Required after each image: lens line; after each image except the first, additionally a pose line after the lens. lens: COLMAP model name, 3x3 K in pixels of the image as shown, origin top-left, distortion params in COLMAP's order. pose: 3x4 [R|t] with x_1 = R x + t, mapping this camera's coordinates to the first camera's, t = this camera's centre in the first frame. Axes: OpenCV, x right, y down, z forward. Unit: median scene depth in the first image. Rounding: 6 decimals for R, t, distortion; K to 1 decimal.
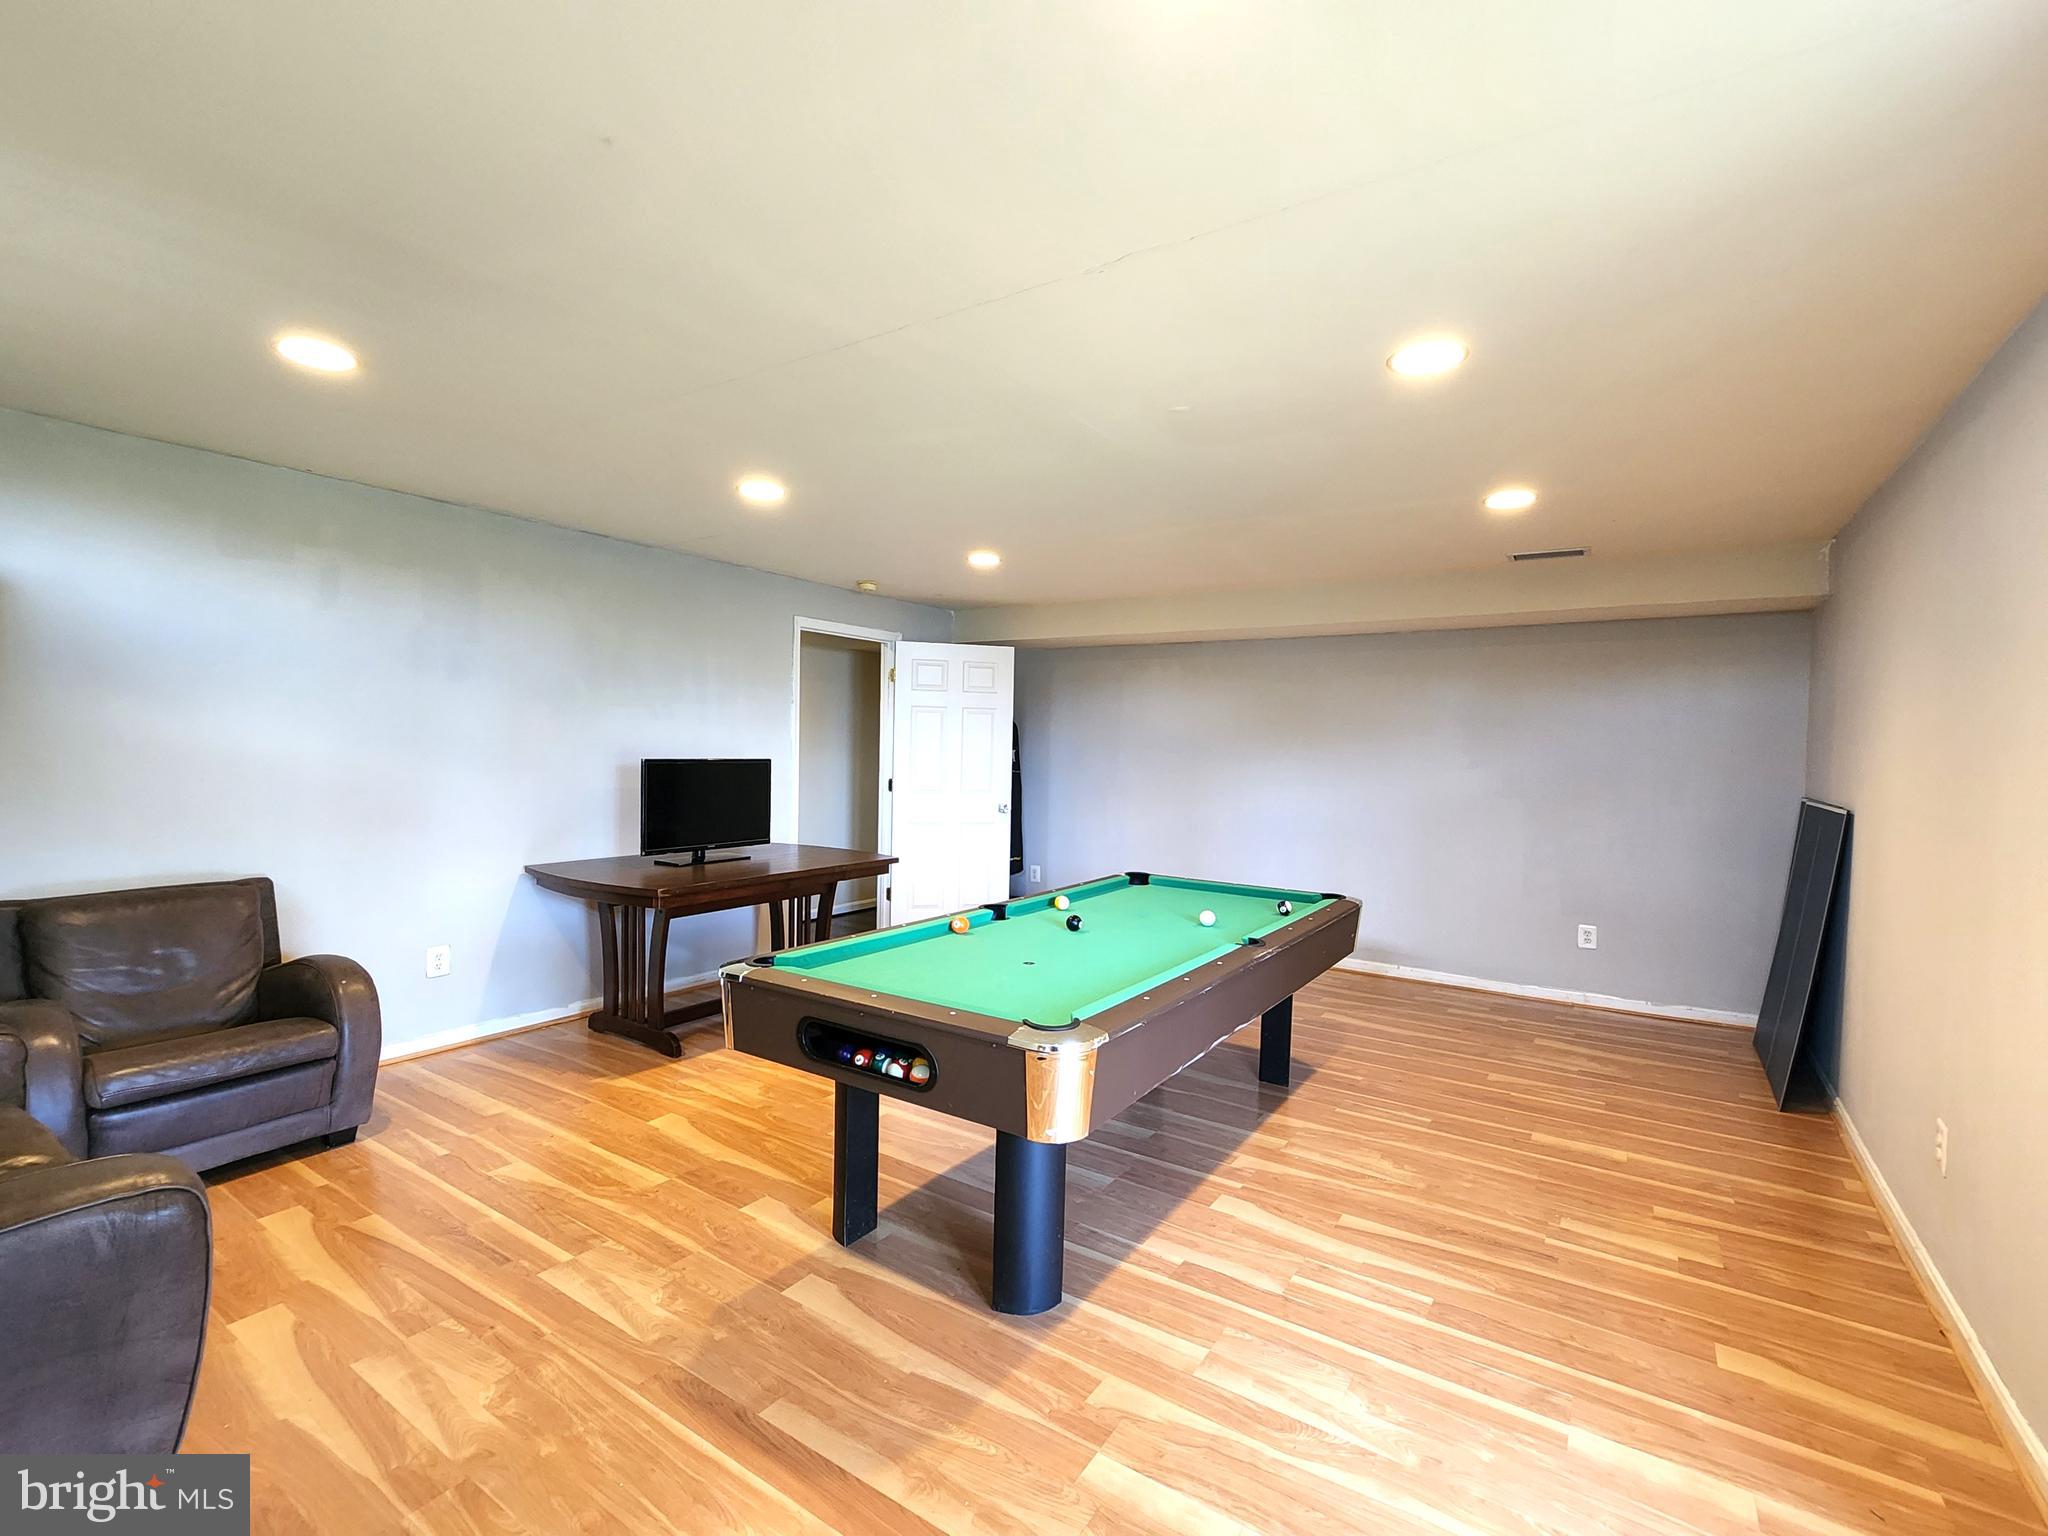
lens RADIAL K [[839.3, 0, 1036.2], [0, 839.3, 767.3], [0, 0, 1]] dist [-0.001976, -0.000156]
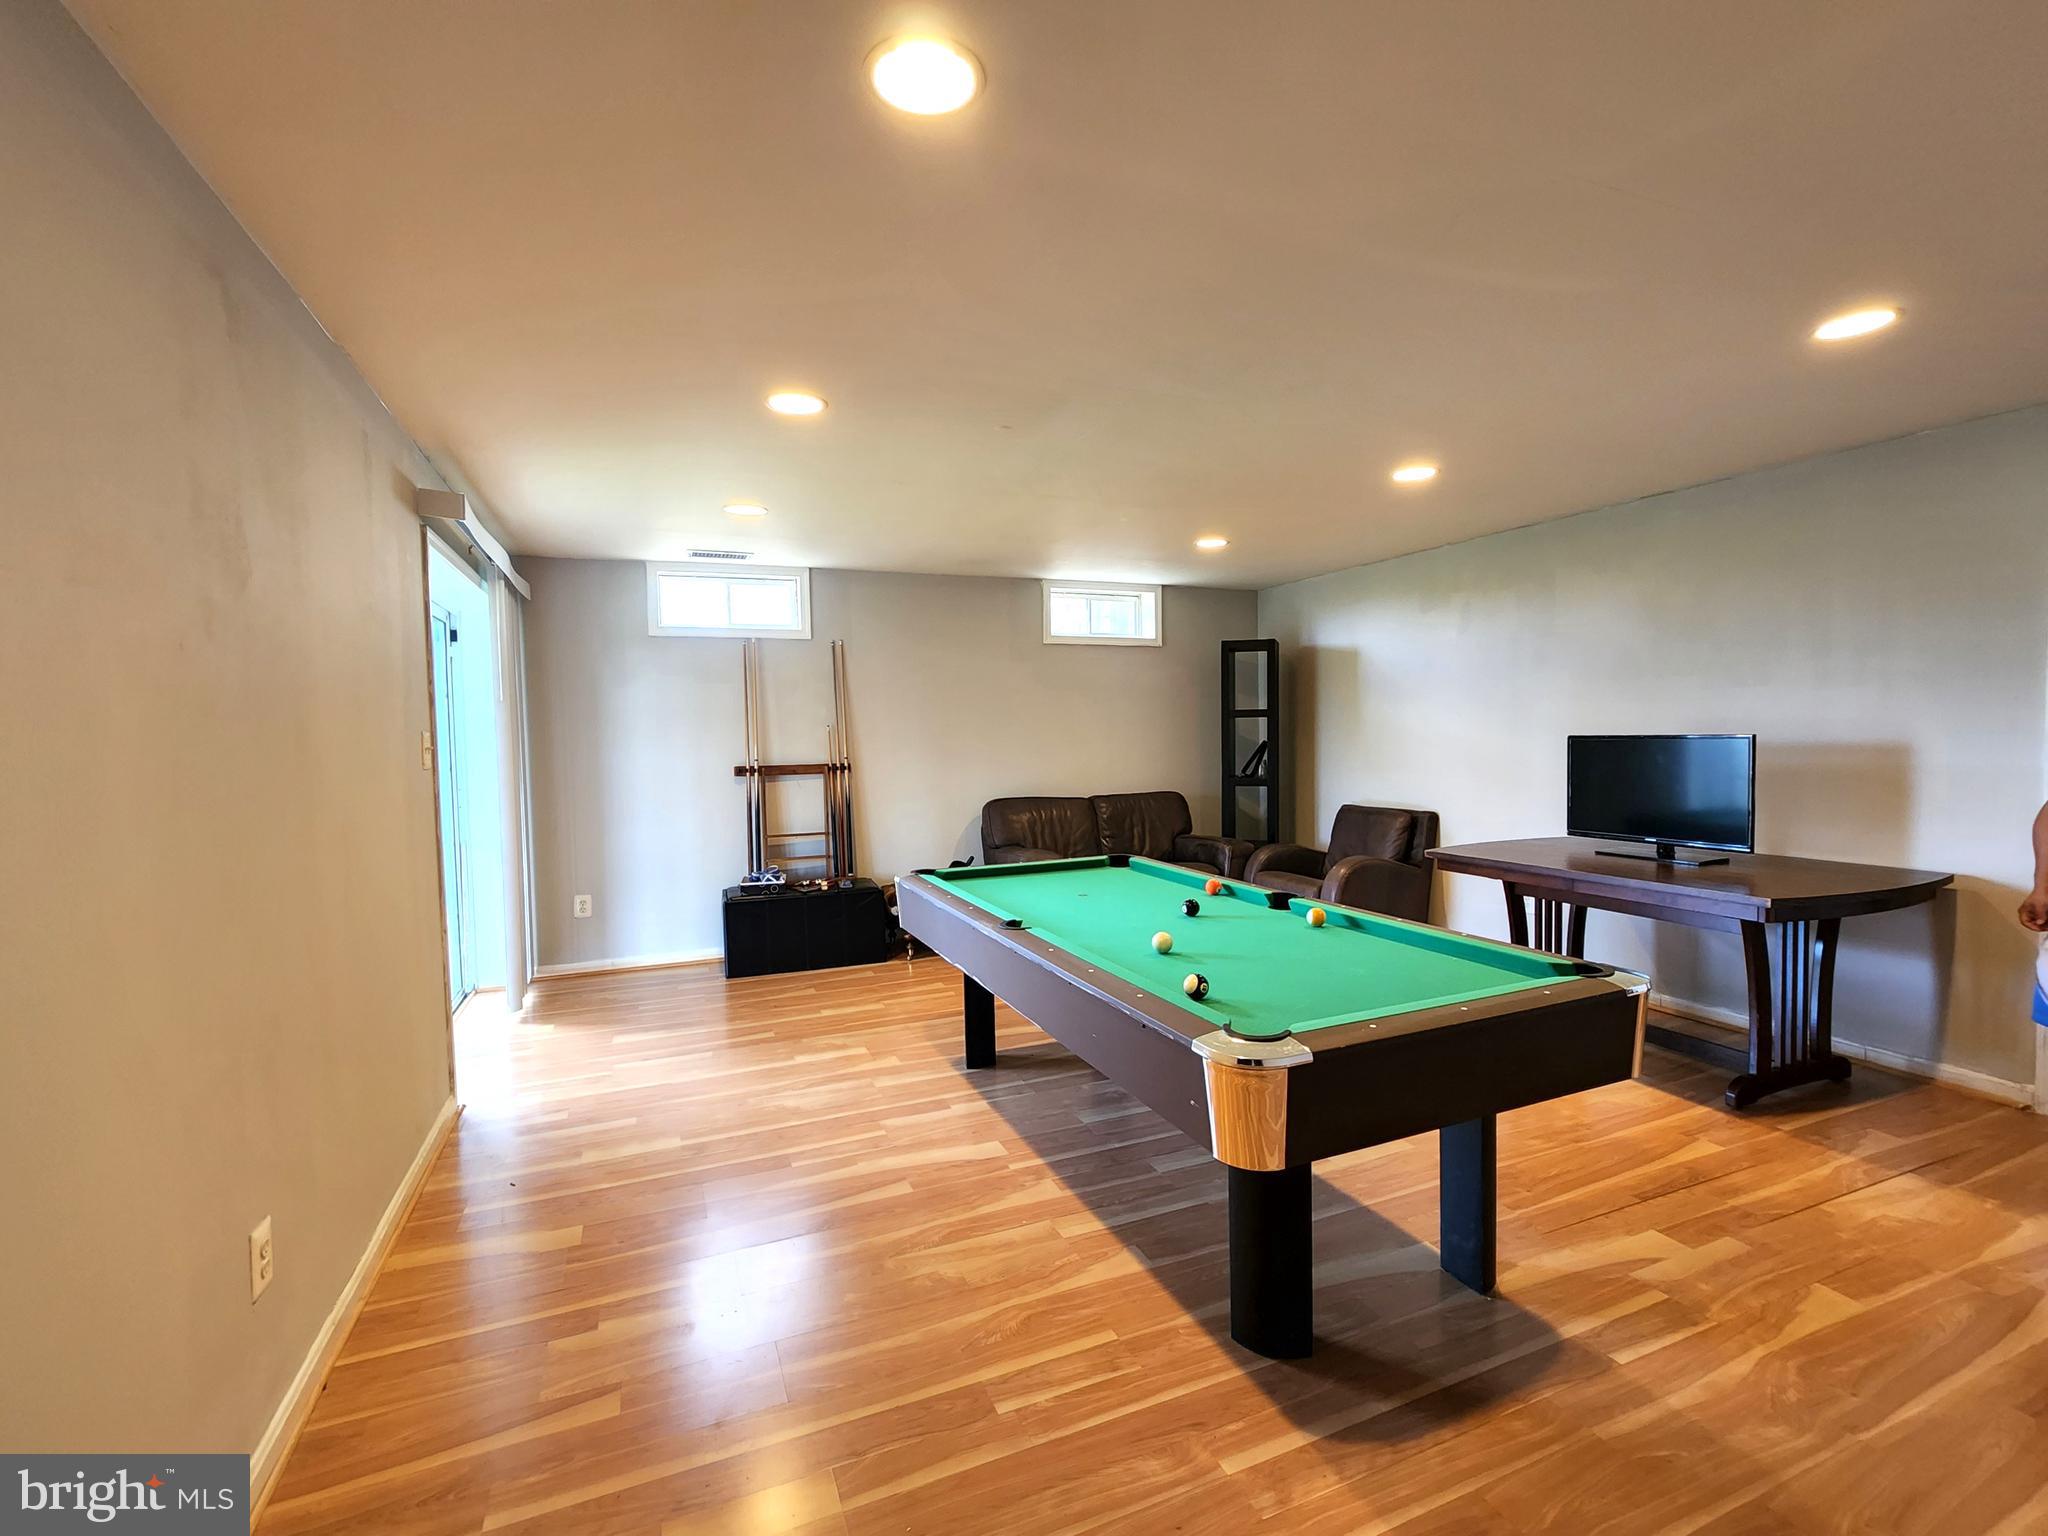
lens RADIAL K [[839.3, 0, 1036.2], [0, 839.3, 767.3], [0, 0, 1]] dist [-0.001976, -0.000156]
pose [[-0.487947, 0.027064, -0.872453, 1.038394], [-0.020127, 0.998905, 0.042243, -0.003654], [0.872641, 0.038172, -0.486868, 1.446144]]
